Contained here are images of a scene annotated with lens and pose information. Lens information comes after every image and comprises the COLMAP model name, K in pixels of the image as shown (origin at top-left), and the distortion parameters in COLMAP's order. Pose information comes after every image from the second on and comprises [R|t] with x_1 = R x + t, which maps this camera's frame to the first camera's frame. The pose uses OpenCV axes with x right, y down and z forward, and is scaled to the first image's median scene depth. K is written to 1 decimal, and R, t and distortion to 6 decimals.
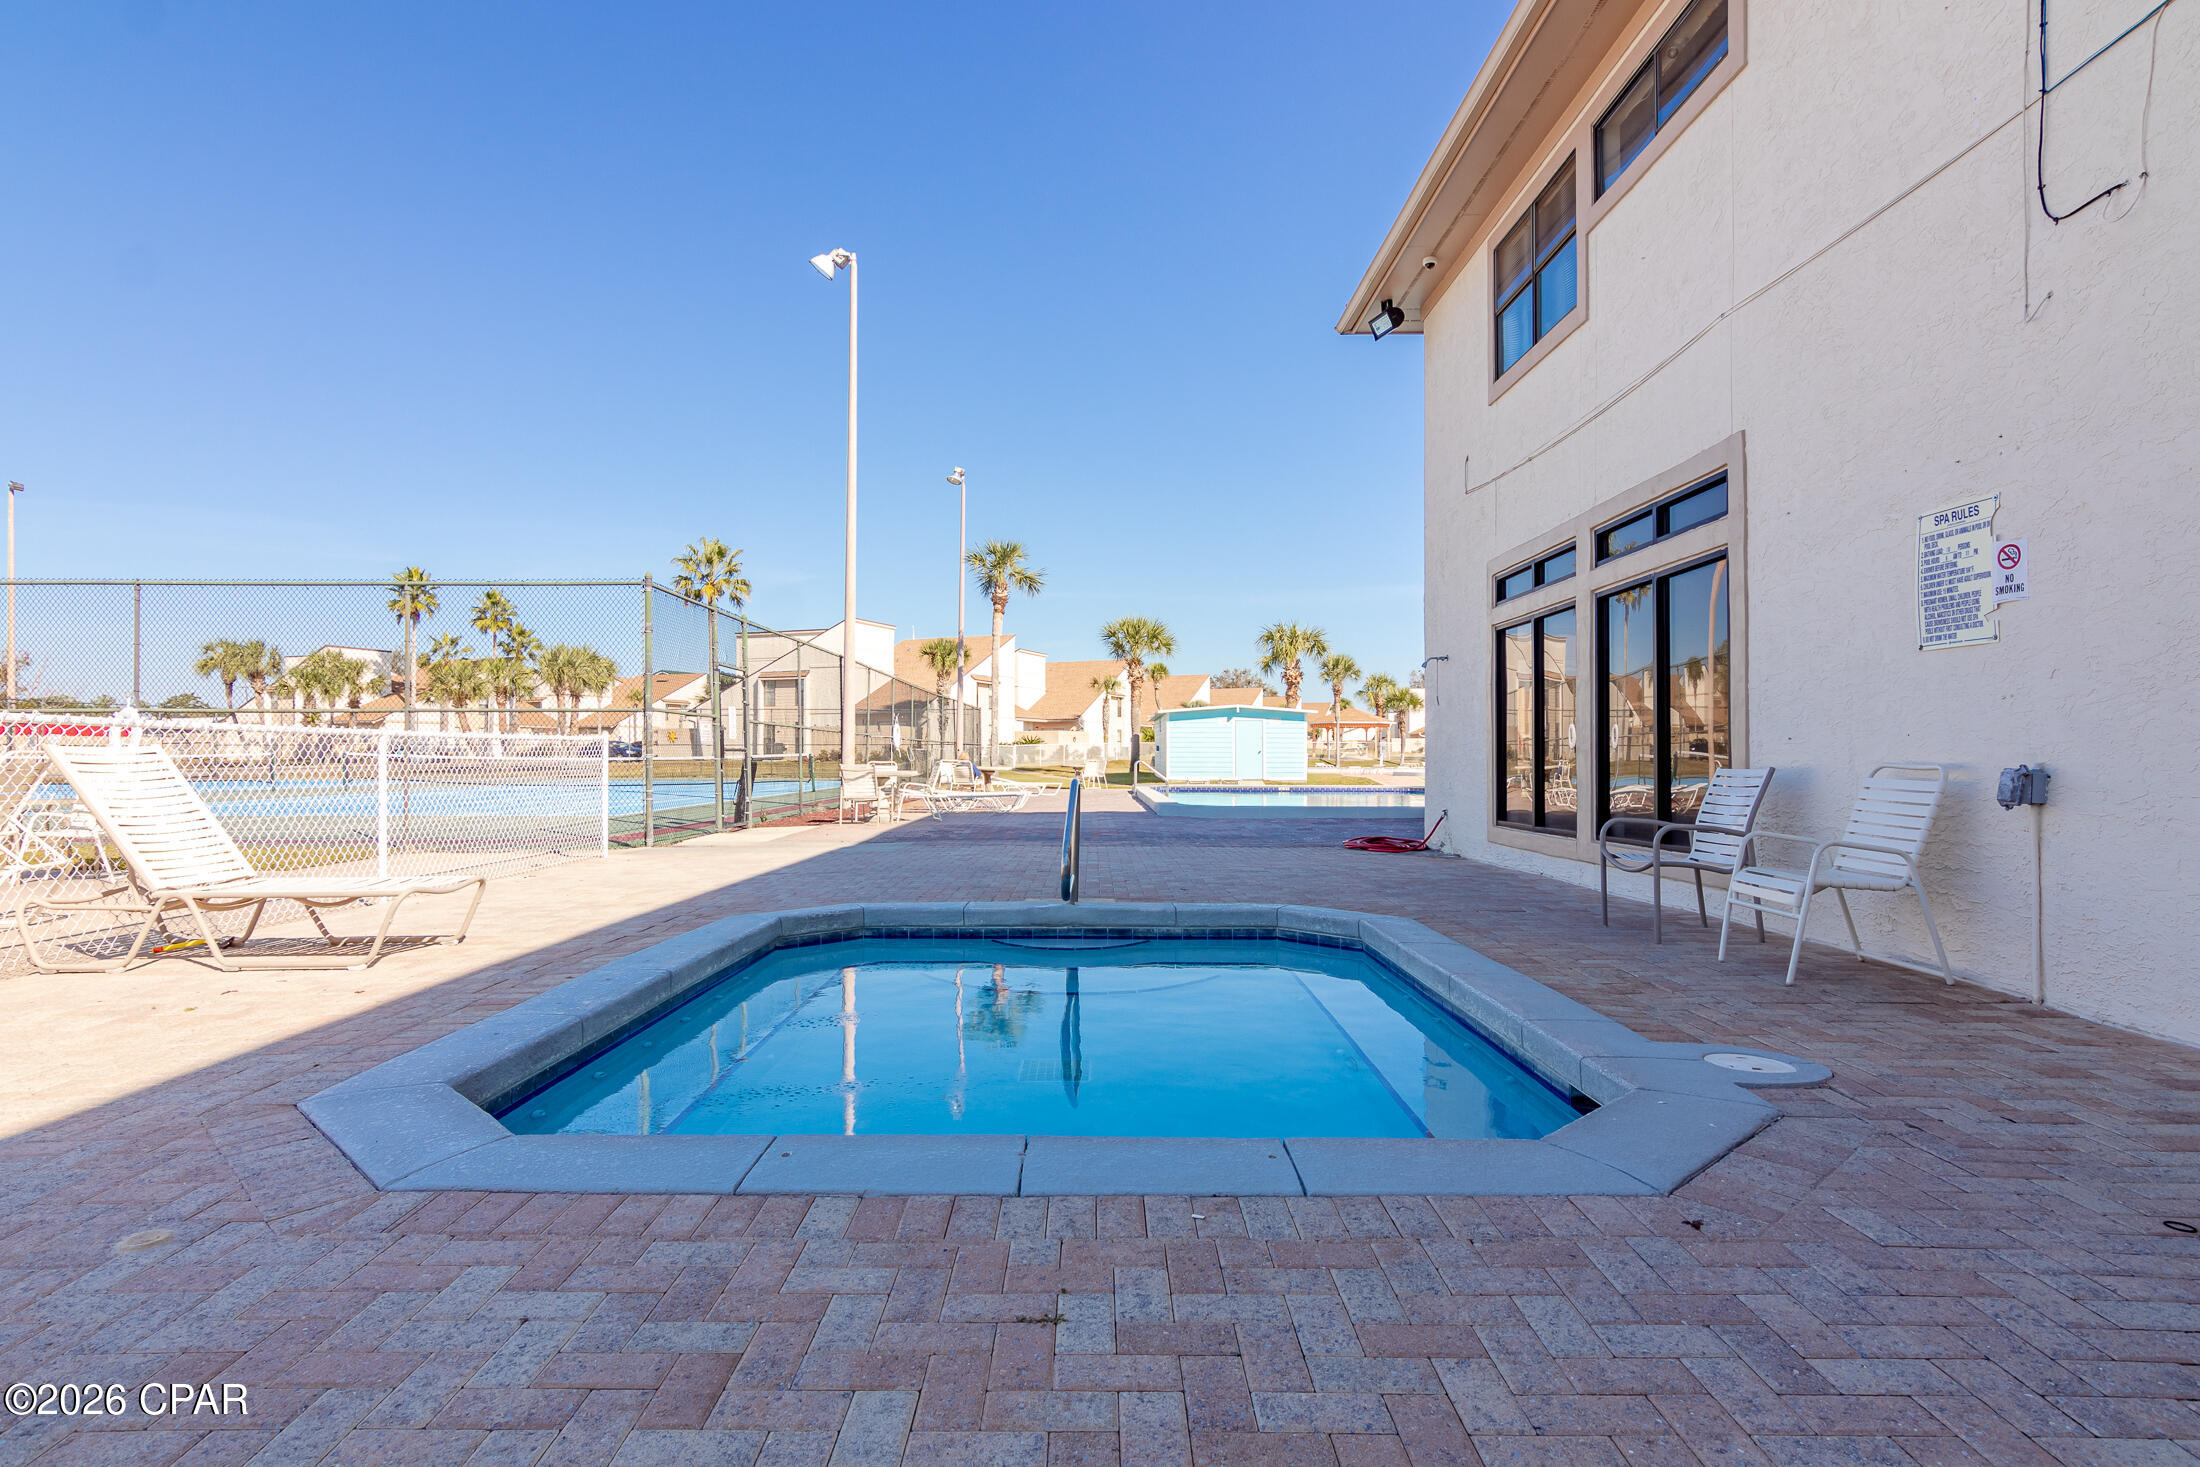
lens RADIAL K [[1160.1, 0, 1100.0], [0, 1160.1, 733.5], [0, 0, 1]] dist [-0.001303, -0.000137]
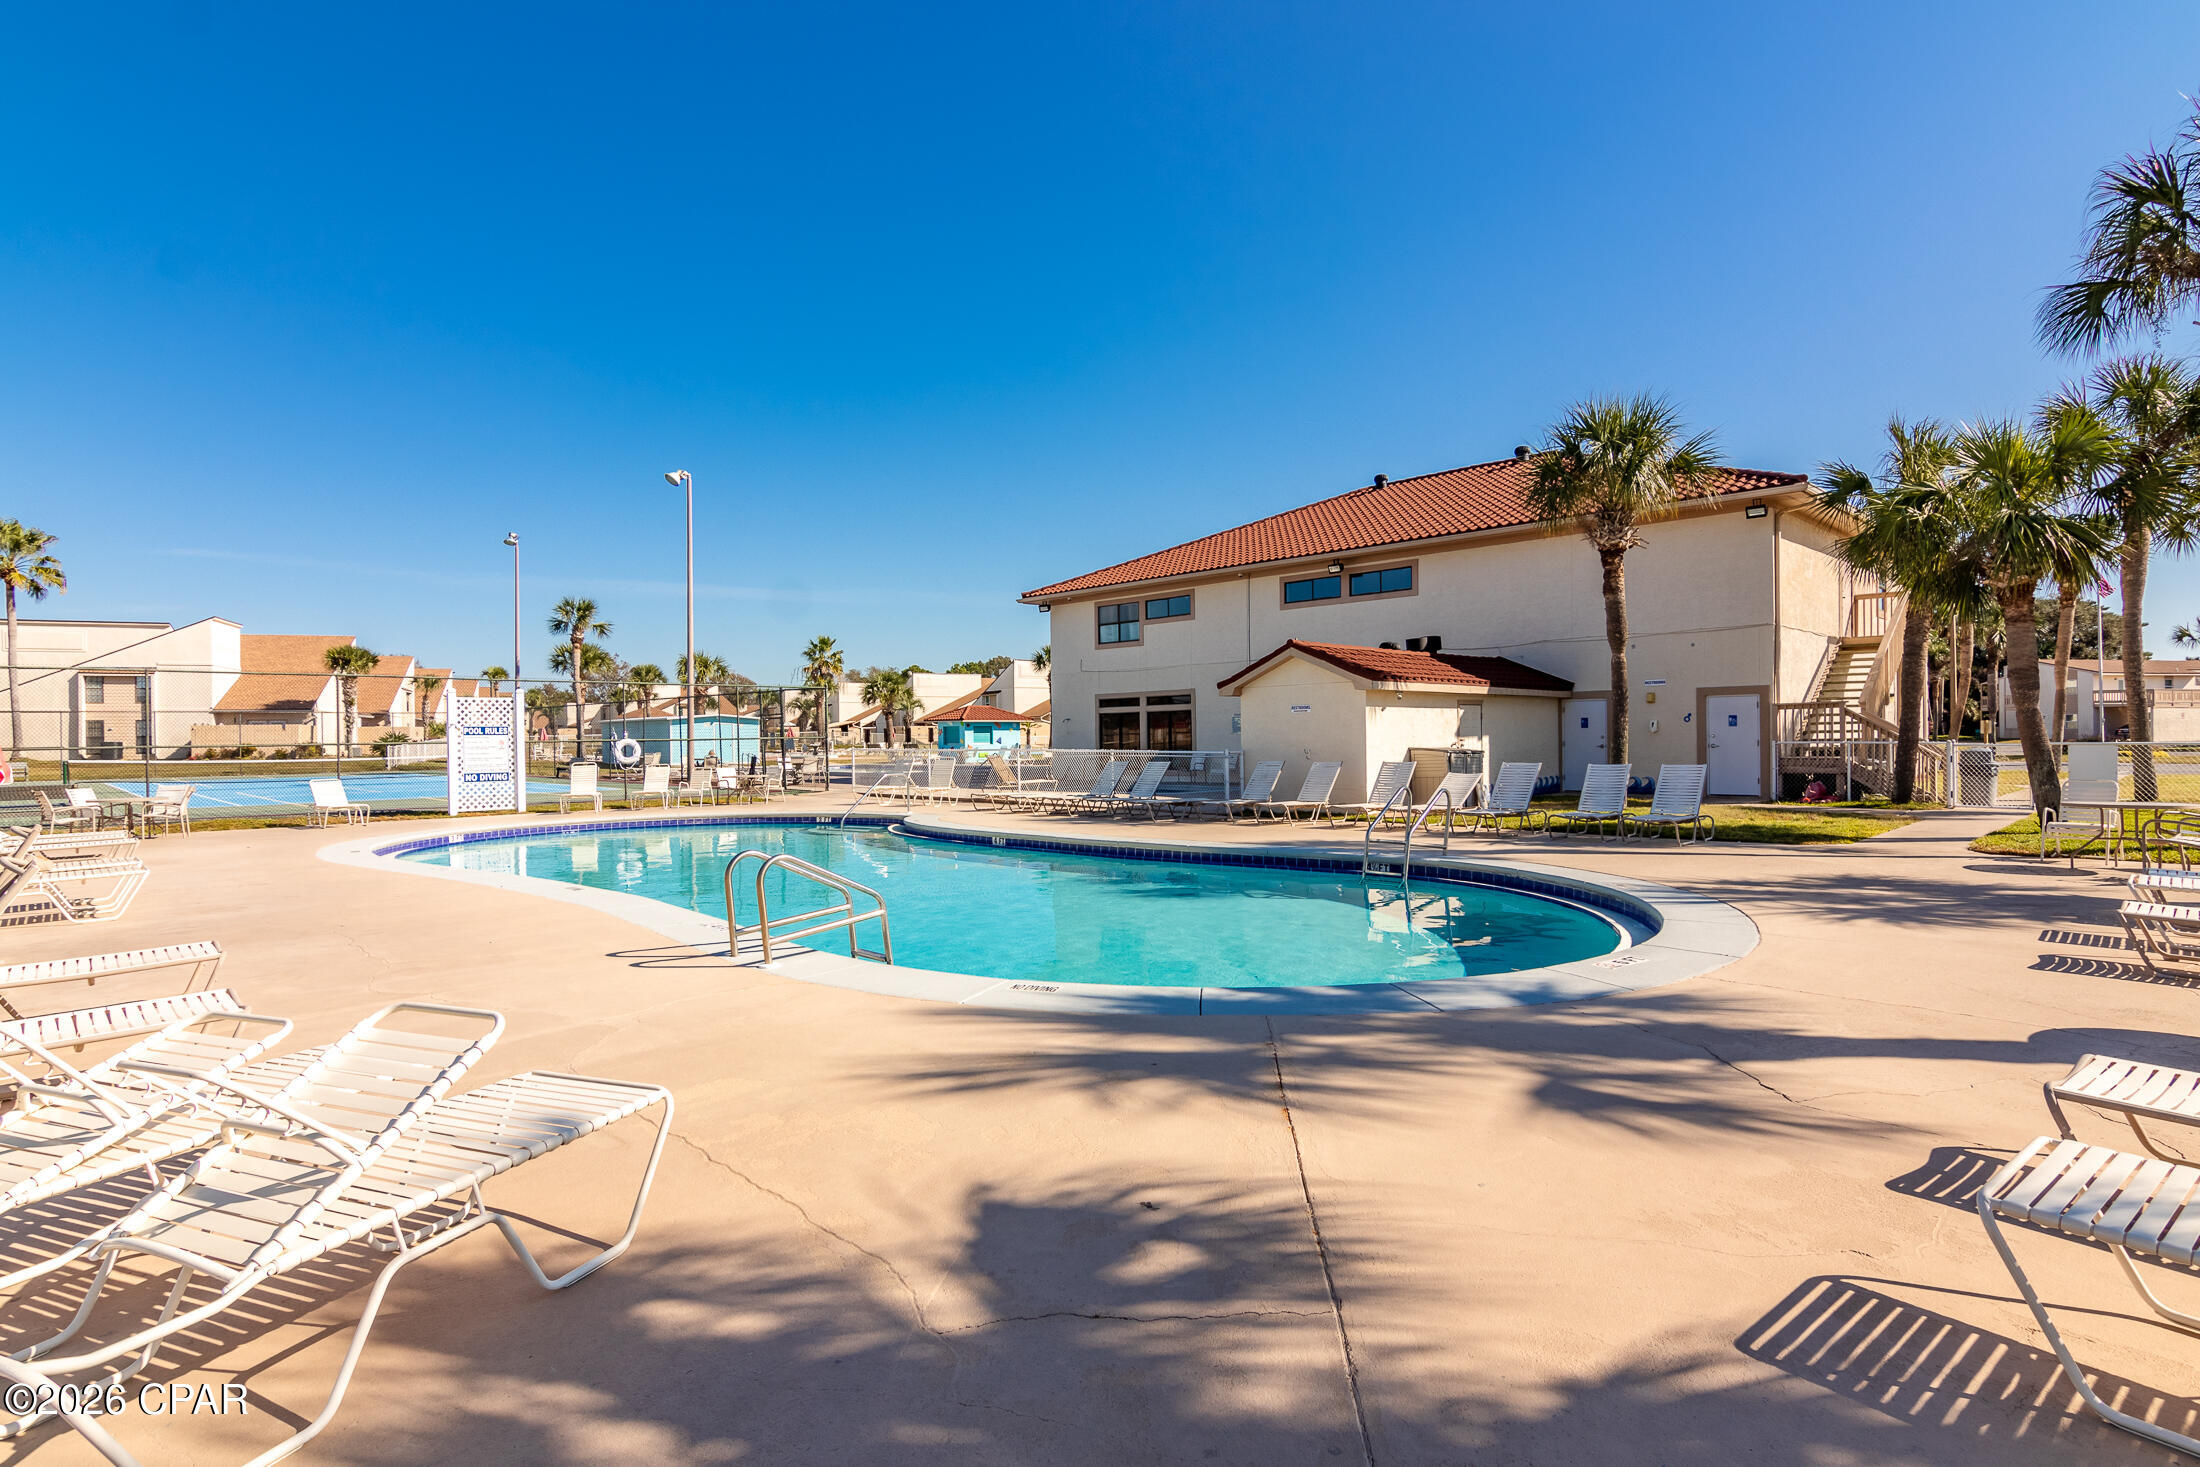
lens RADIAL K [[1100.8, 0, 1100.0], [0, 1100.8, 733.5], [0, 0, 1]] dist [-0.014678, -0.000052]
pose [[0.720103, -0.008709, 0.693812, -0.311636], [-0.001324, 0.999902, 0.013925, -0.012212], [-0.693866, -0.010946, 0.720021, -0.222263]]
